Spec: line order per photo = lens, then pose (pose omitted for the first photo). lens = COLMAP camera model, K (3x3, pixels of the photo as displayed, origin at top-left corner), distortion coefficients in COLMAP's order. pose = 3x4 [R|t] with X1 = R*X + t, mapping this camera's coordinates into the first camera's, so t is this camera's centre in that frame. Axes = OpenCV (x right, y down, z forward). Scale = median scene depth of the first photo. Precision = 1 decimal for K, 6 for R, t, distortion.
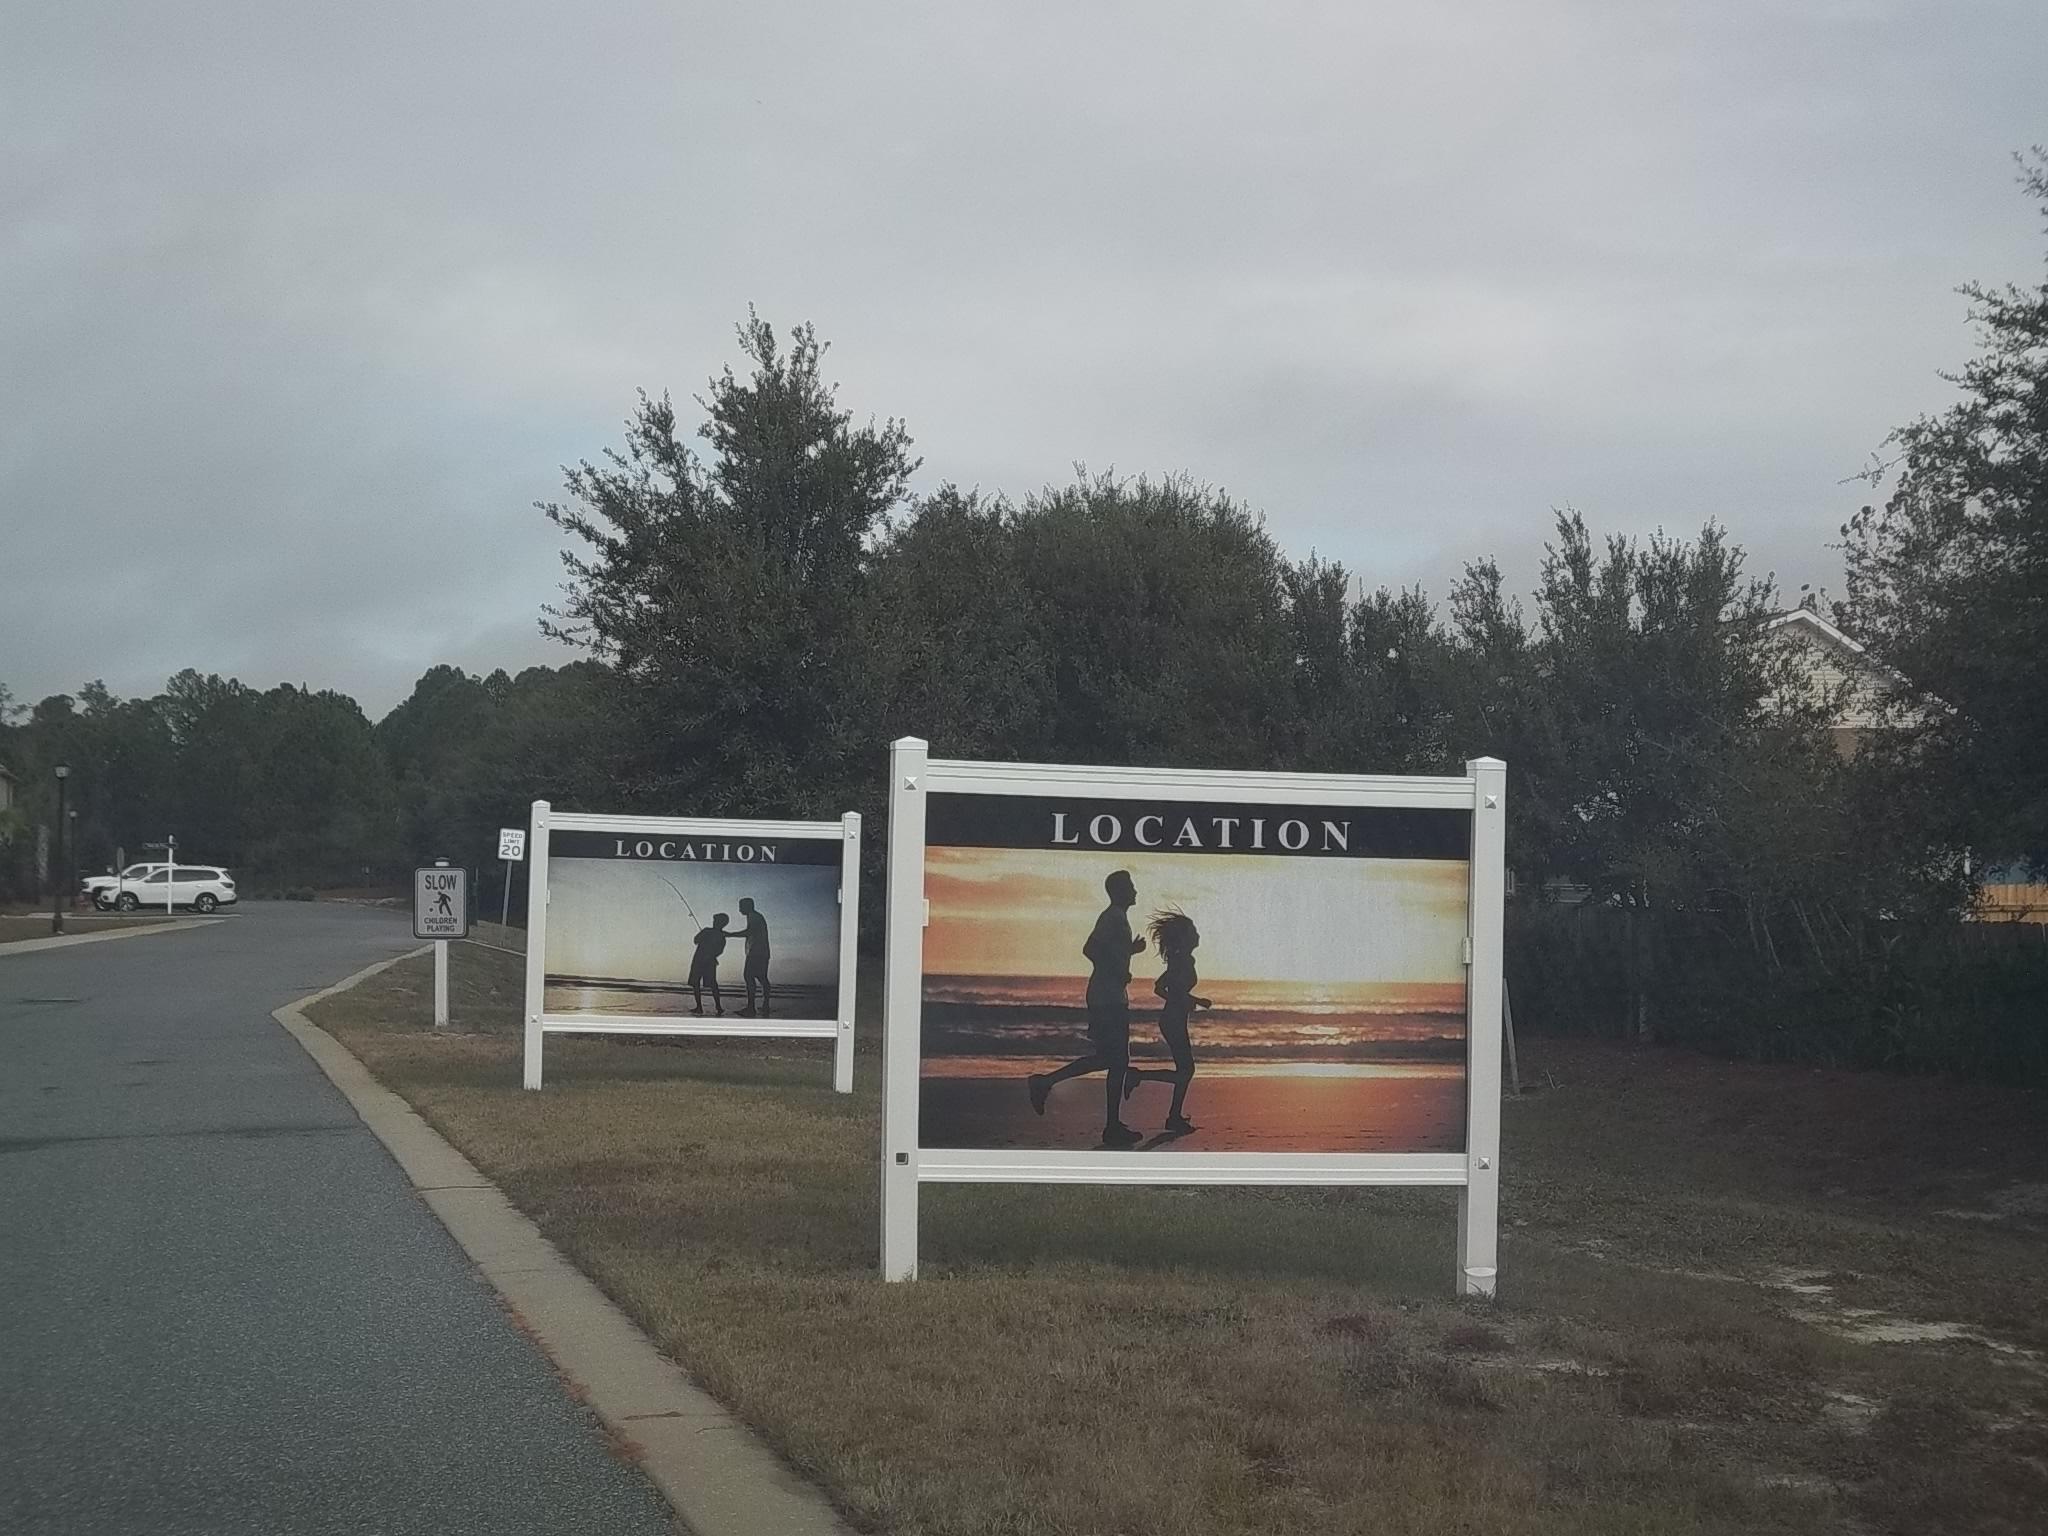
lens RADIAL K [[3112.9, 0, 1024.0], [0, 3112.9, 768.0], [0, 0, 1]] dist [-0.012468, -0.015835]
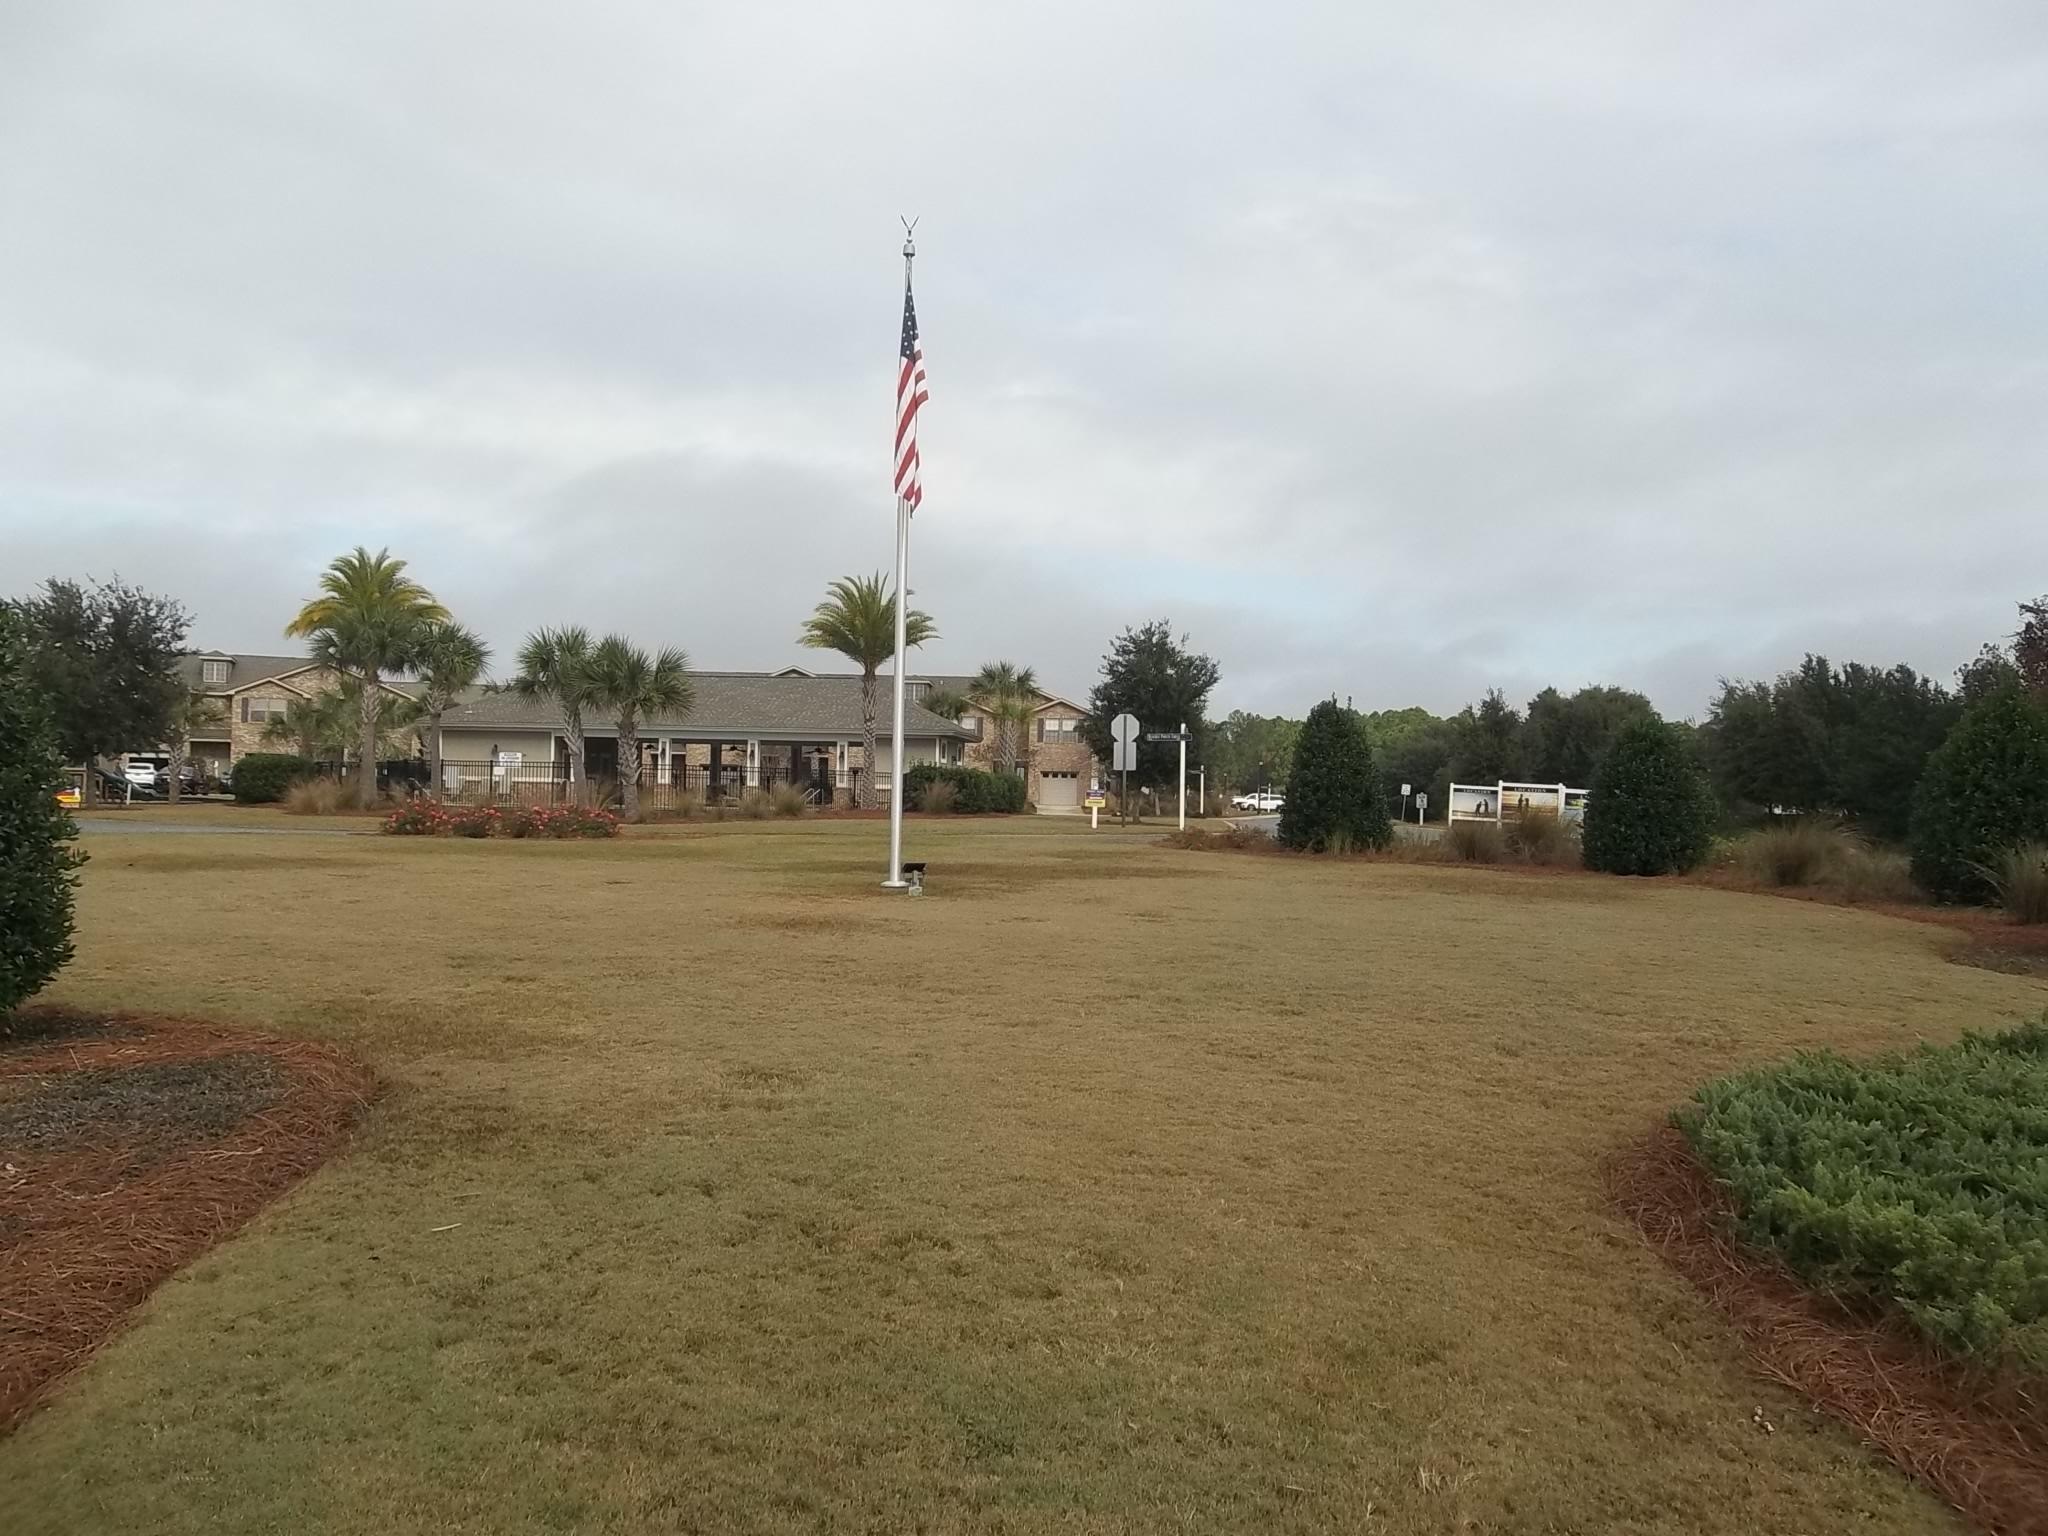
lens RADIAL K [[1673.3, 0, 1024.0], [0, 1673.3, 768.0], [0, 0, 1]] dist [0.016515, -0.013439]
pose [[0.935776, 0.015635, -0.352247, 0.230470], [-0.011311, 0.999833, 0.014329, -0.058963], [0.352413, -0.009425, 0.935797, -2.491723]]
